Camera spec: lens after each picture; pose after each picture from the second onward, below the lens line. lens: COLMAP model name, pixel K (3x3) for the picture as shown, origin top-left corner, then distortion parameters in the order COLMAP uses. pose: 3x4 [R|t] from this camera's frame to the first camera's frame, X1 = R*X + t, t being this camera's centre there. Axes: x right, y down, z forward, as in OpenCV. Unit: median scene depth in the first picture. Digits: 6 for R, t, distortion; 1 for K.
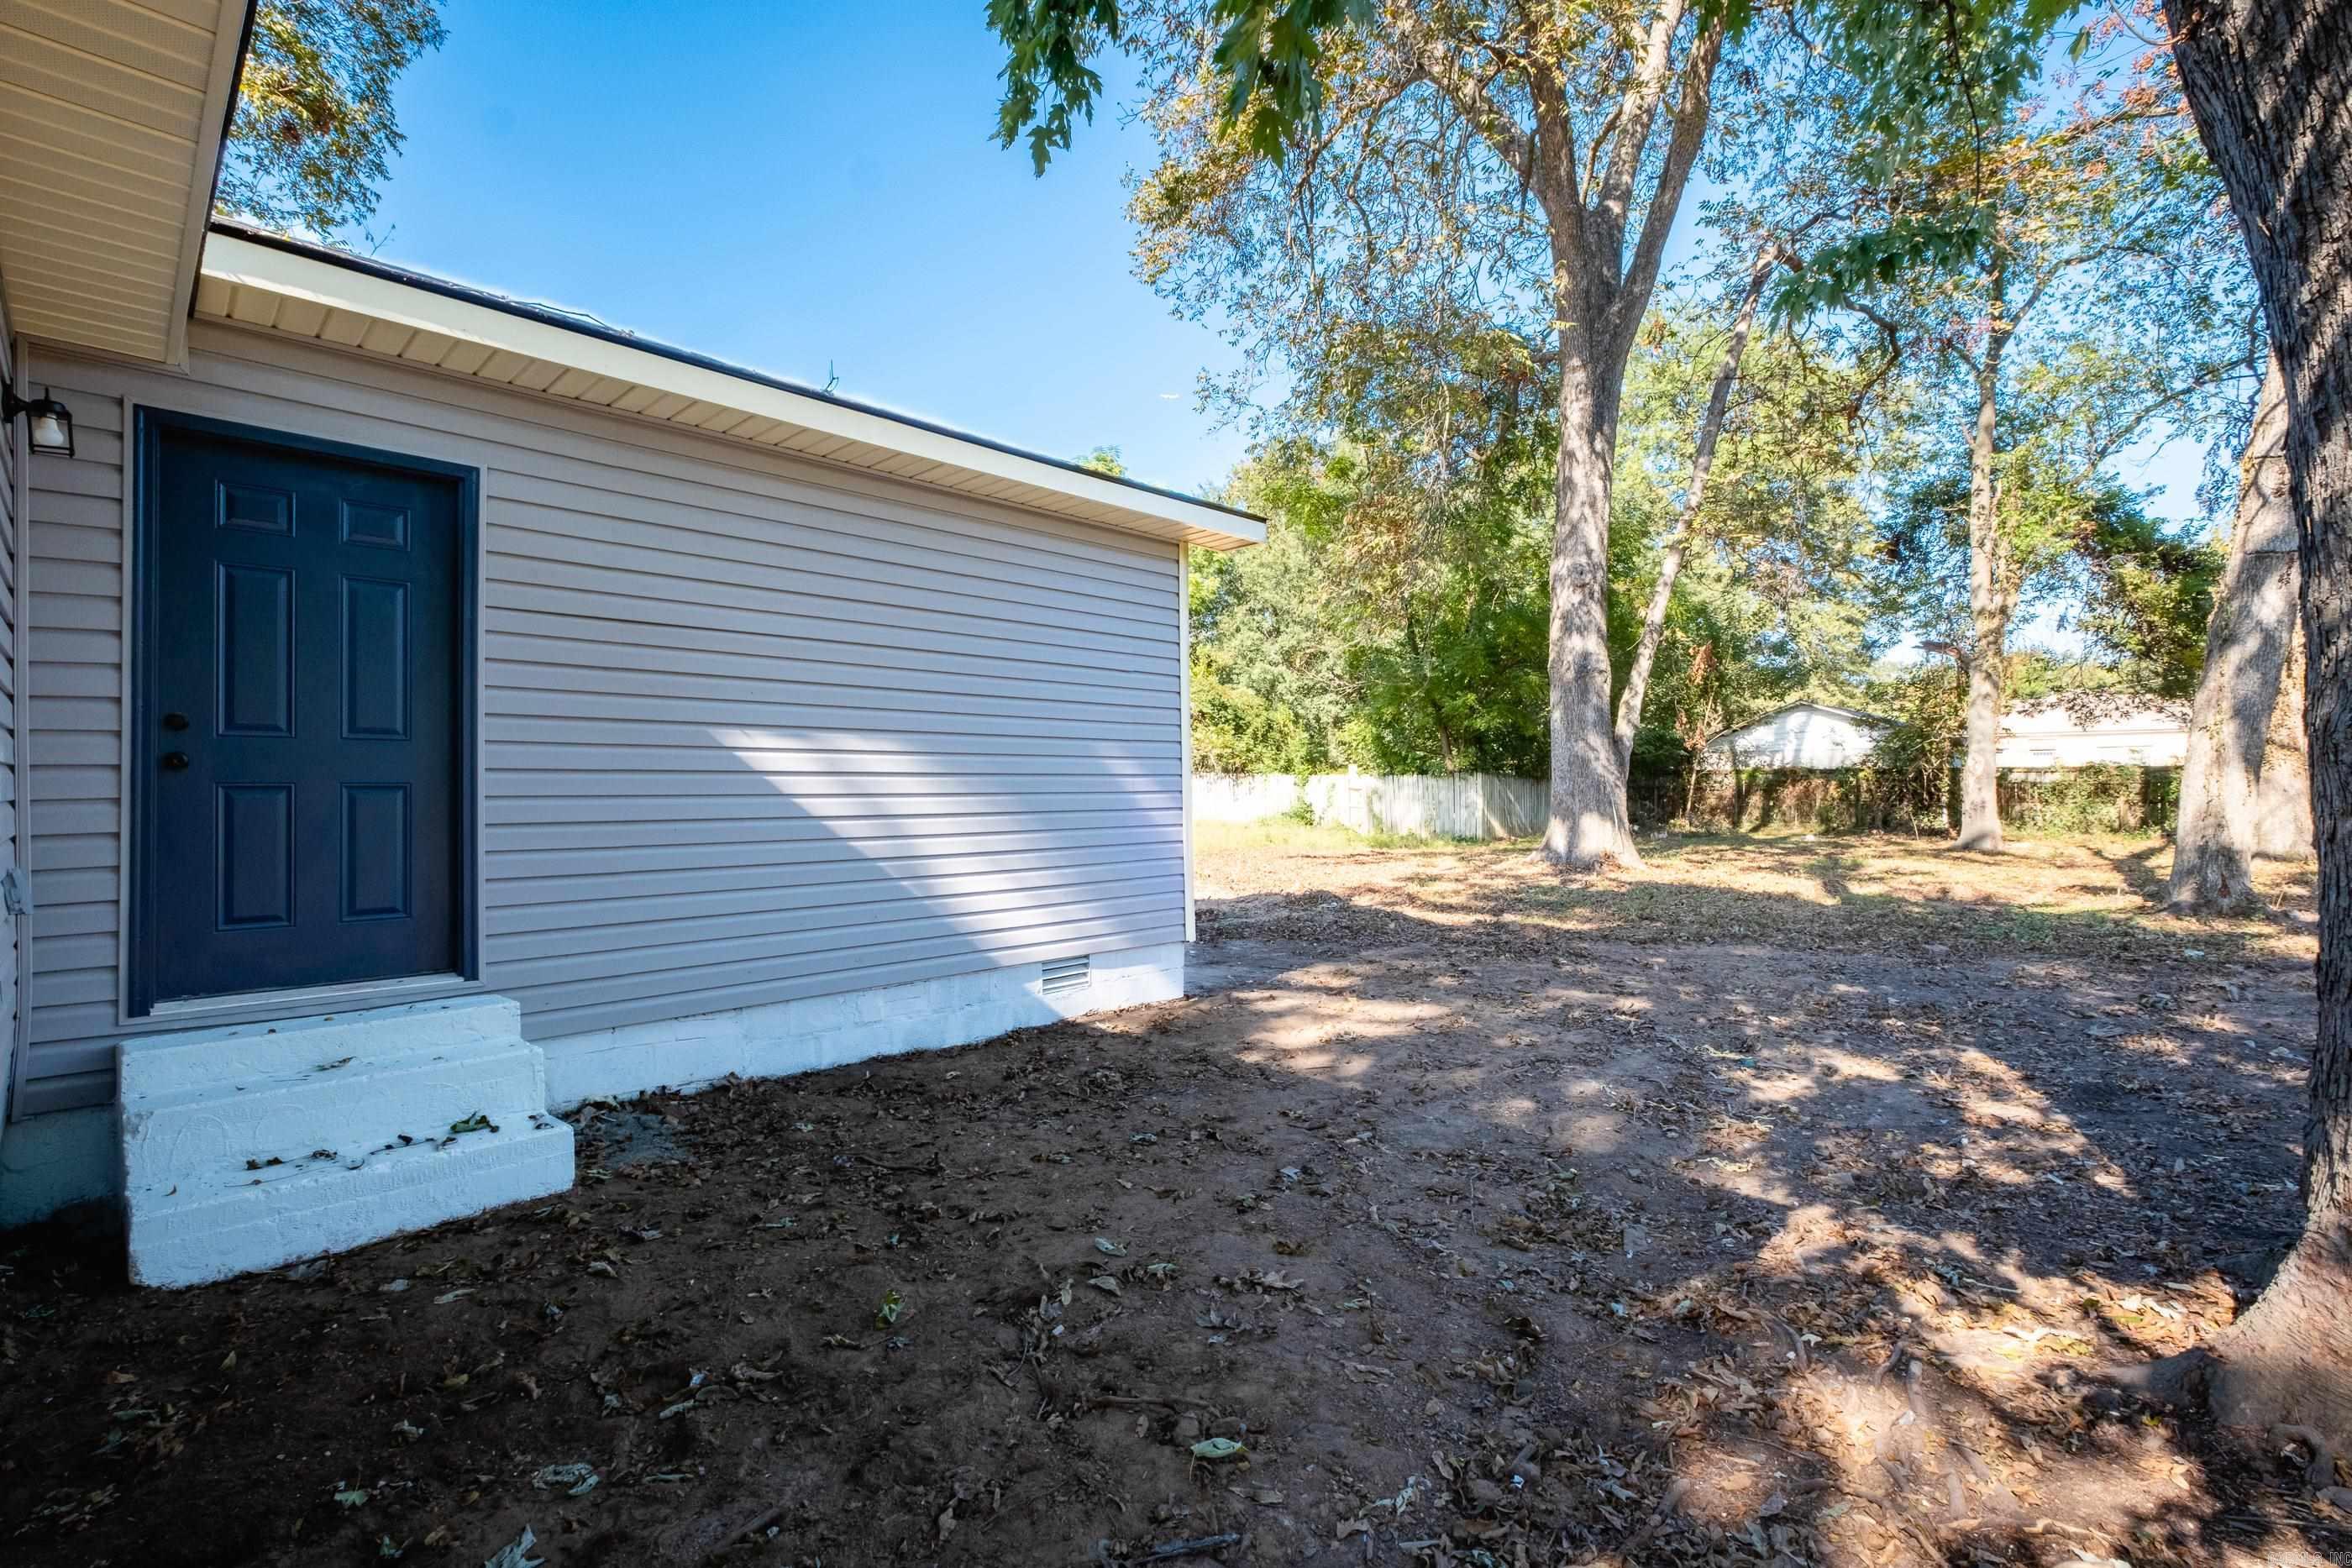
lens RADIAL K [[1007.3, 0, 1182.6], [0, 1007.3, 782.8], [0, 0, 1]] dist [0.003554, -0.003243]
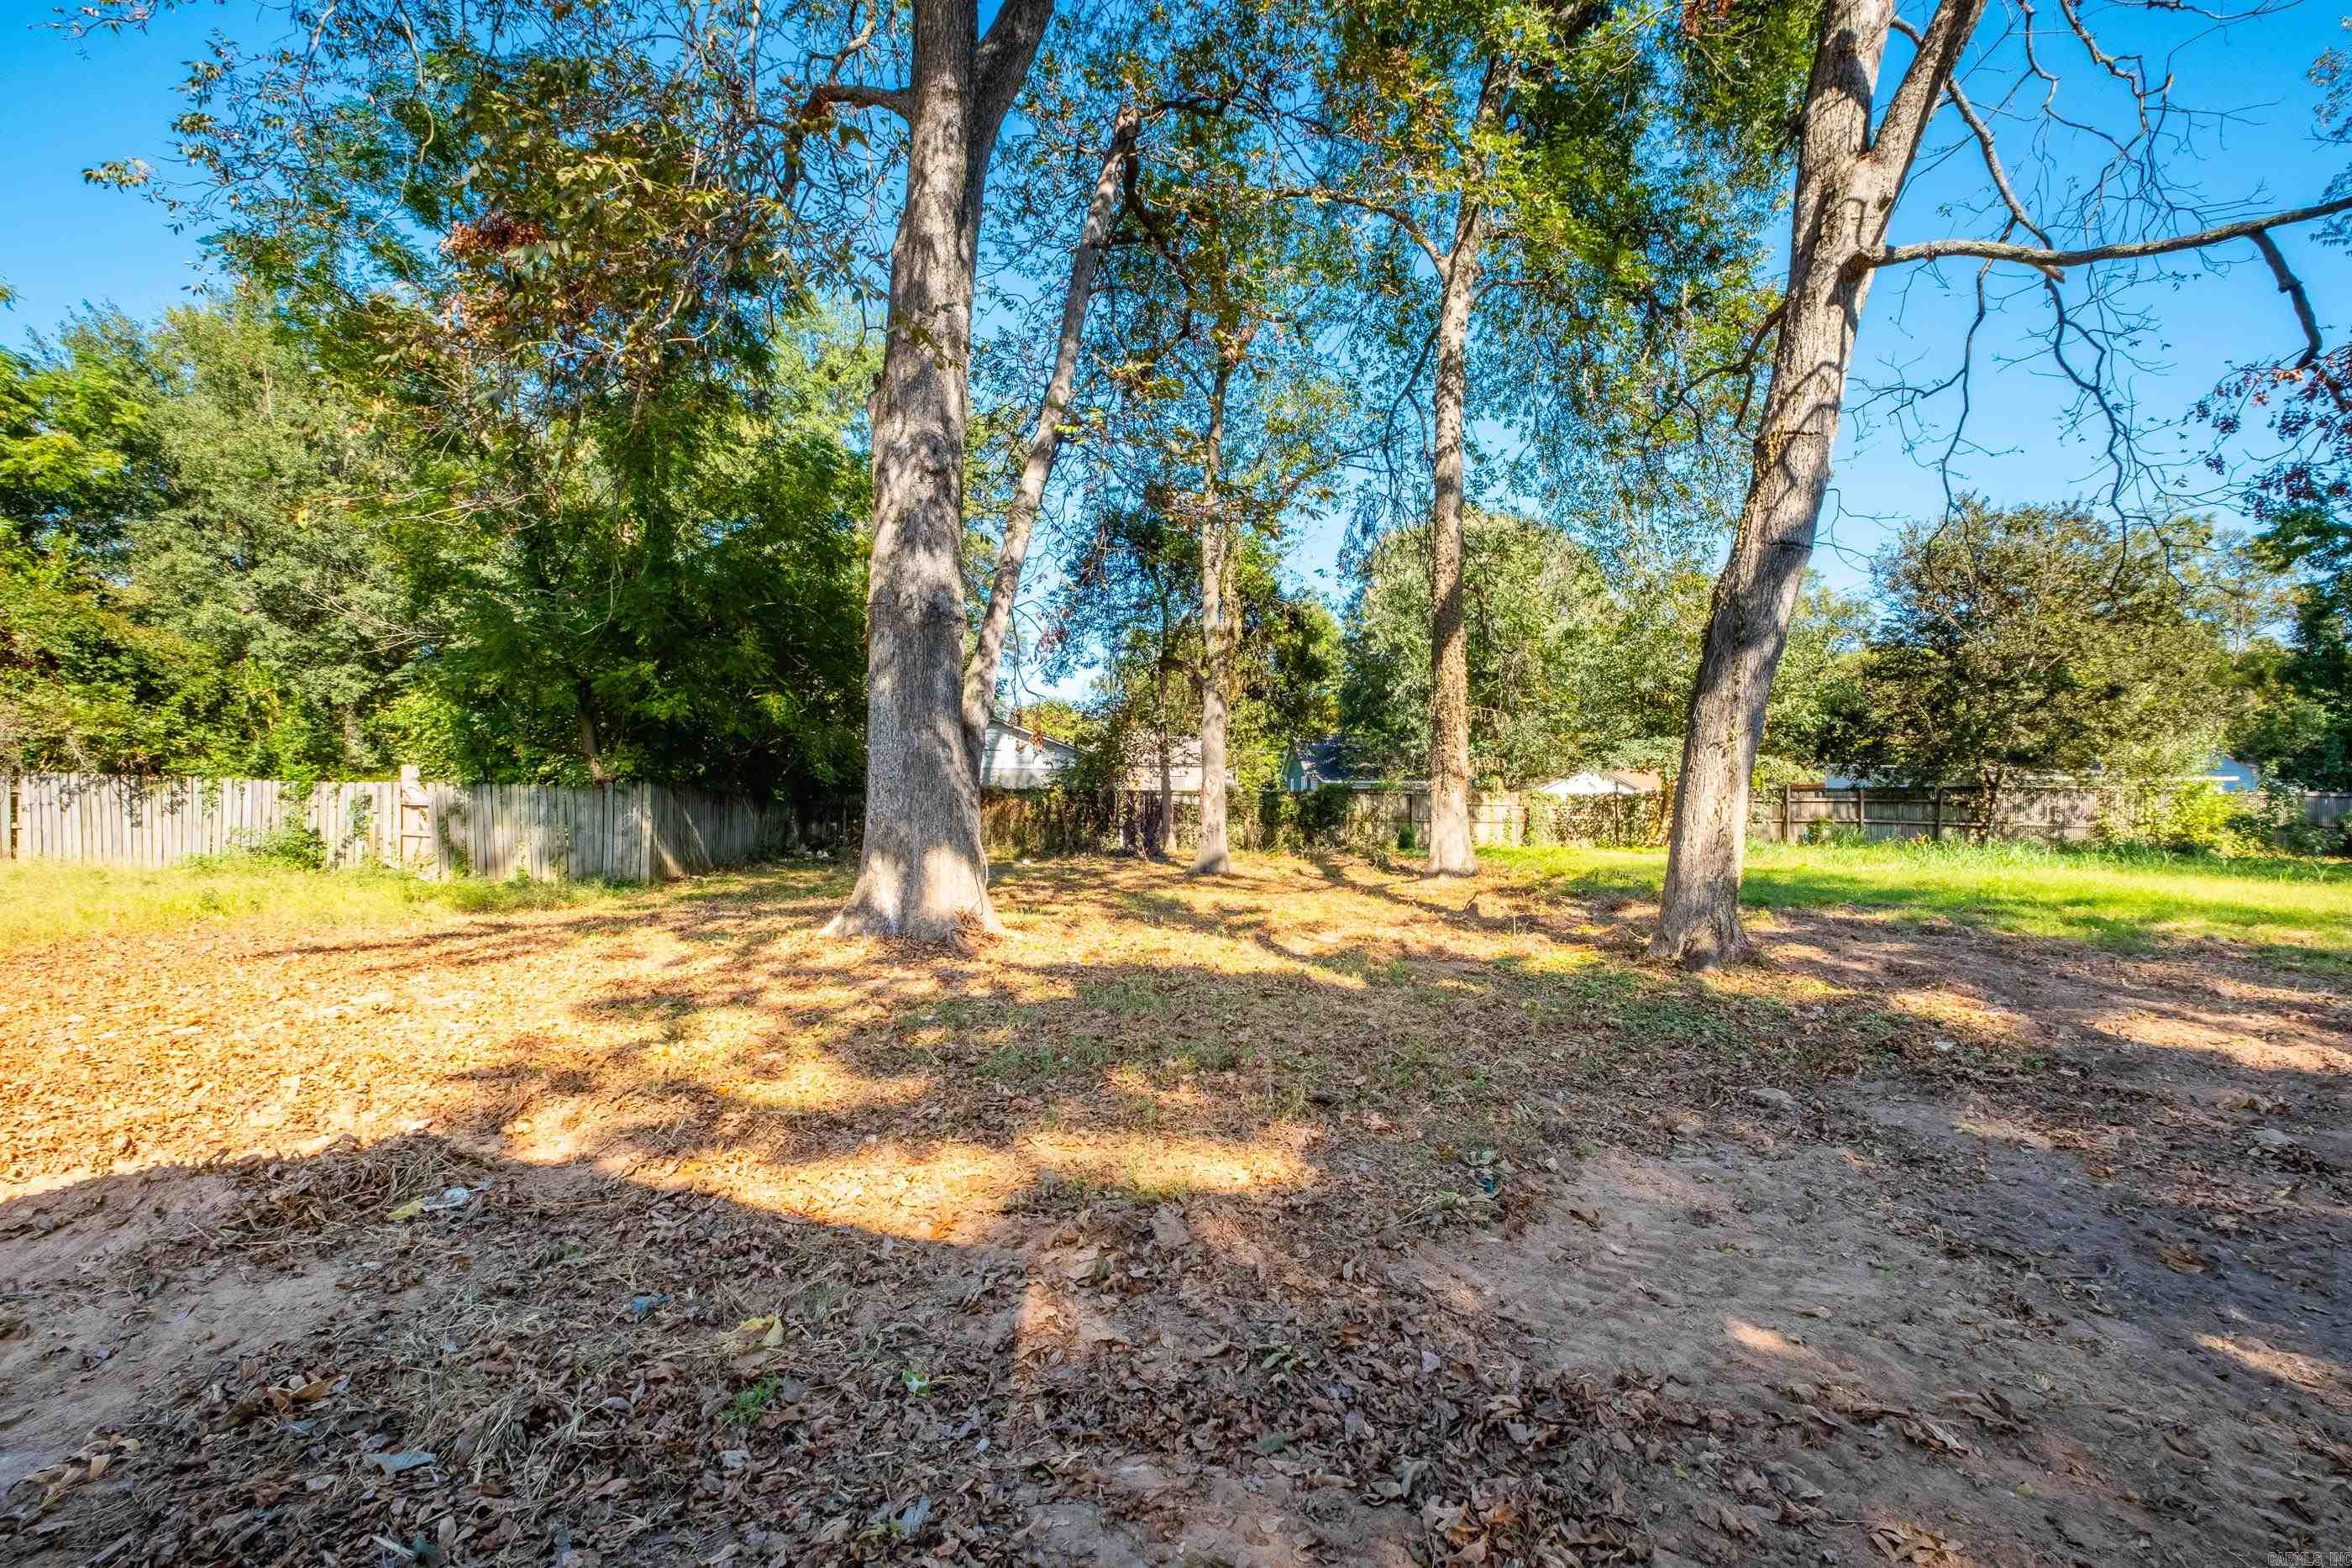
lens RADIAL K [[1007.3, 0, 1182.6], [0, 1007.3, 782.8], [0, 0, 1]] dist [0.003554, -0.003243]
pose [[0.665690, 0.024475, 0.745827, 0.025833], [-0.011409, 0.999679, -0.022622, 0.000899], [-0.746141, 0.006550, 0.665755, 0.245819]]
